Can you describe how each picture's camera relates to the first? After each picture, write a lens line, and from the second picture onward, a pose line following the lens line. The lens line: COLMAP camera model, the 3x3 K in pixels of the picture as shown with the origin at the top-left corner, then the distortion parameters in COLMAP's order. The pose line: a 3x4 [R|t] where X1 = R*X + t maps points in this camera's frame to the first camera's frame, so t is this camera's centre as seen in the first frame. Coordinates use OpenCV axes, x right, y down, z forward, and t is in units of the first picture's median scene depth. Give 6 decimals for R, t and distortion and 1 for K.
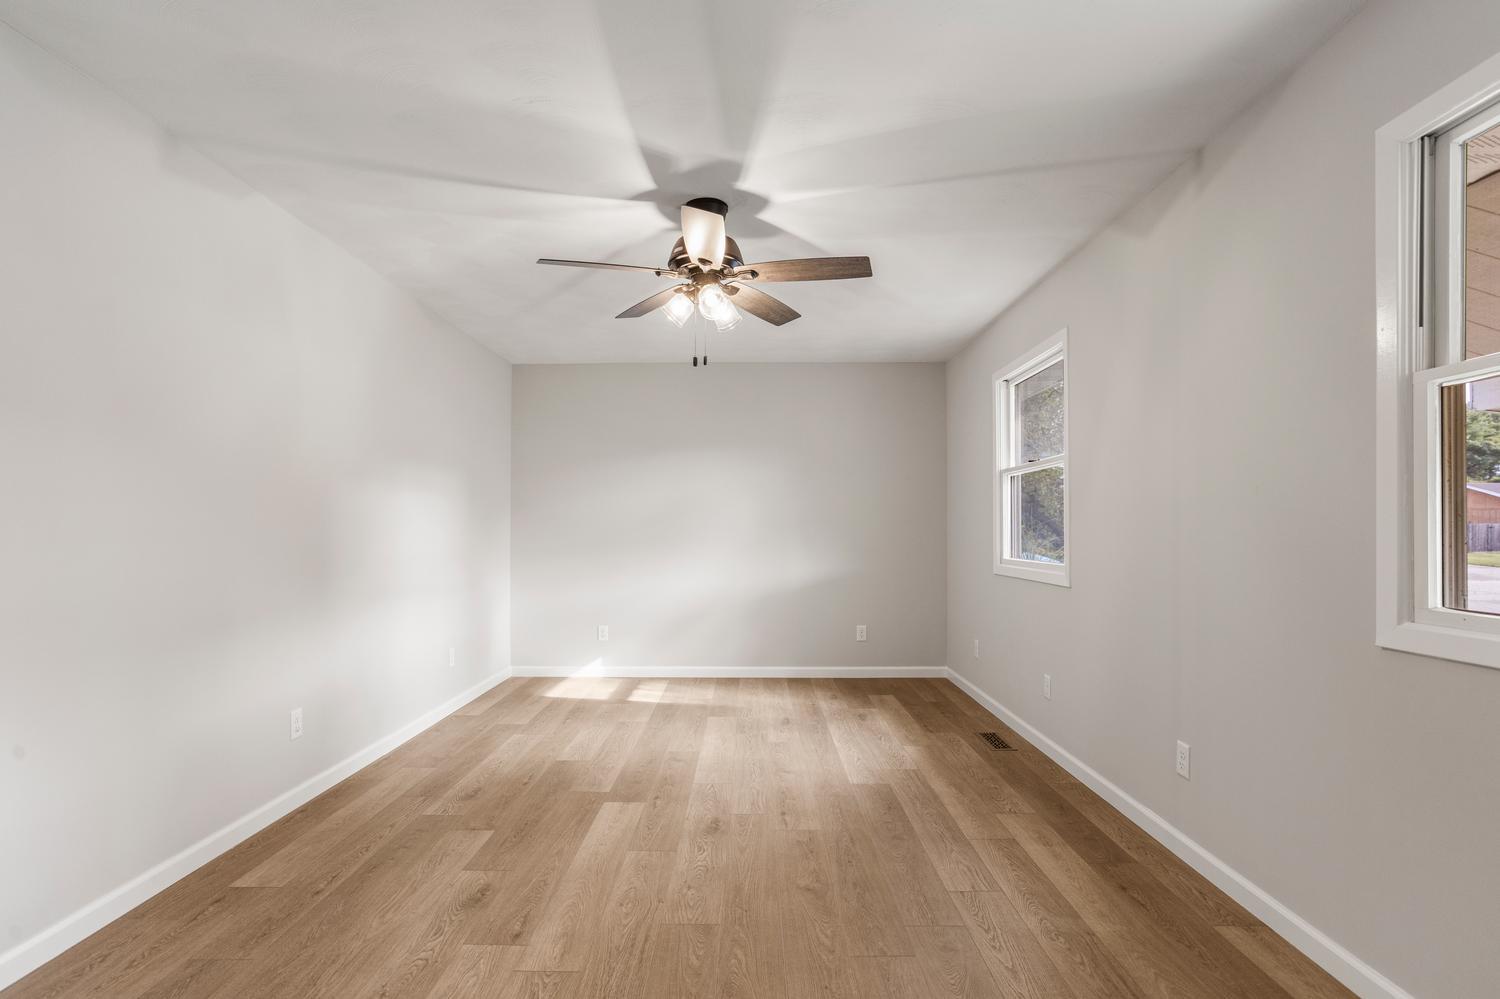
lens RADIAL K [[730.4, 0, 750.8], [0, 730.4, 489.8], [0, 0, 1]] dist [-0.053193, 0.030897]
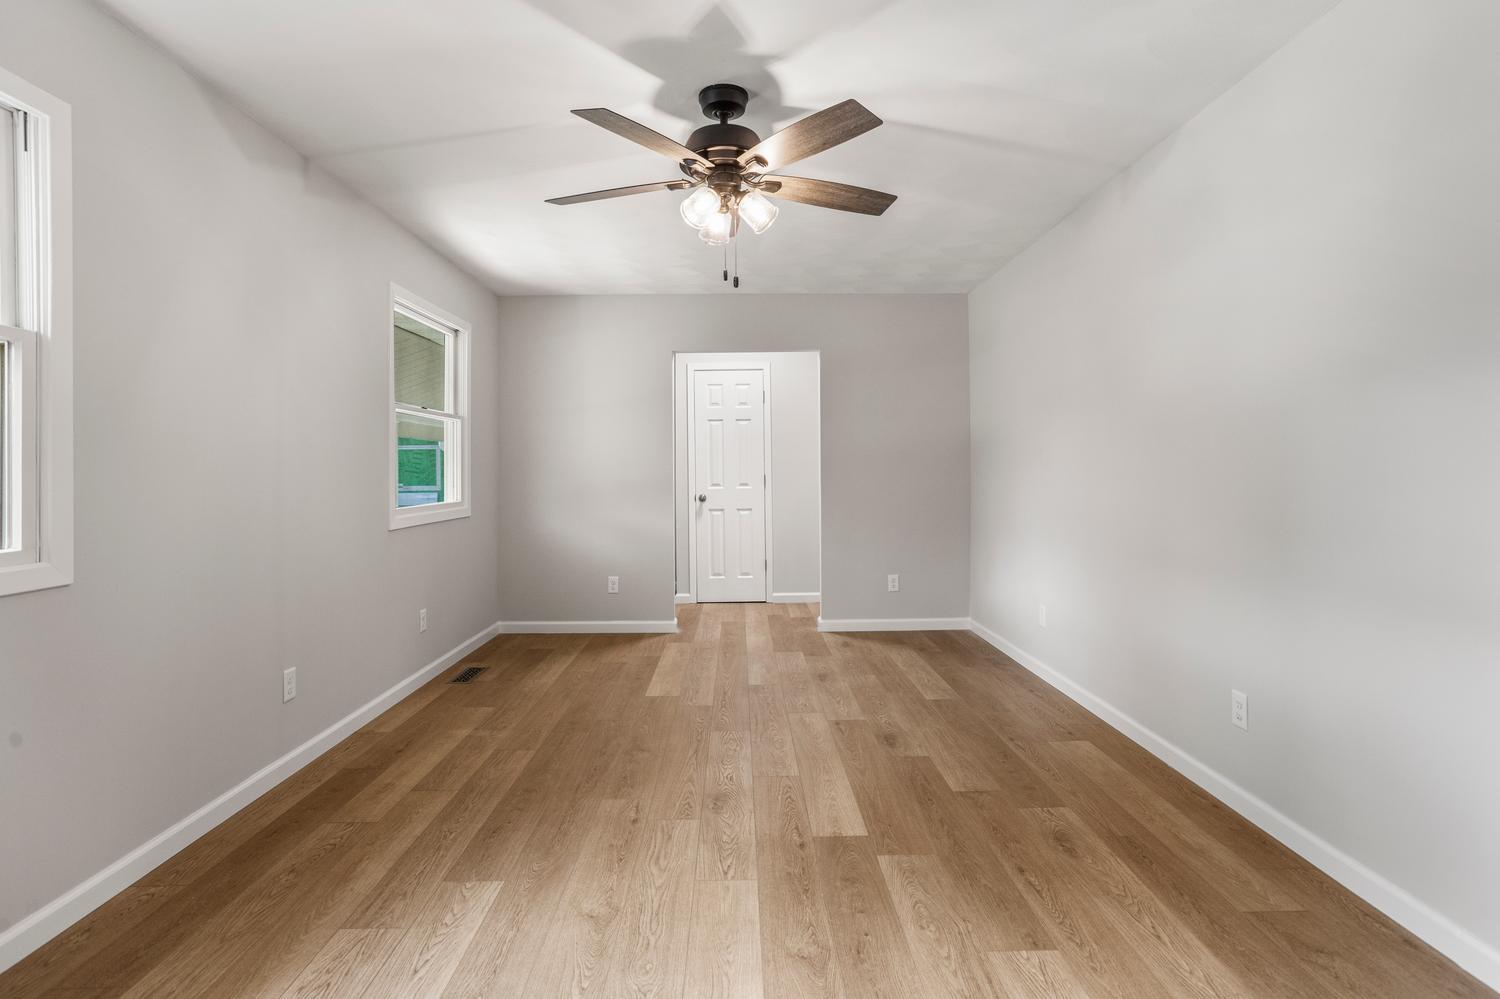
lens RADIAL K [[730.4, 0, 750.8], [0, 730.4, 489.8], [0, 0, 1]] dist [-0.053193, 0.030897]
pose [[-0.999760, 0.009214, -0.019861, -0.074075], [0.009722, 0.999623, -0.025675, 0.098947], [0.019617, -0.025862, -0.999473, 1.853519]]
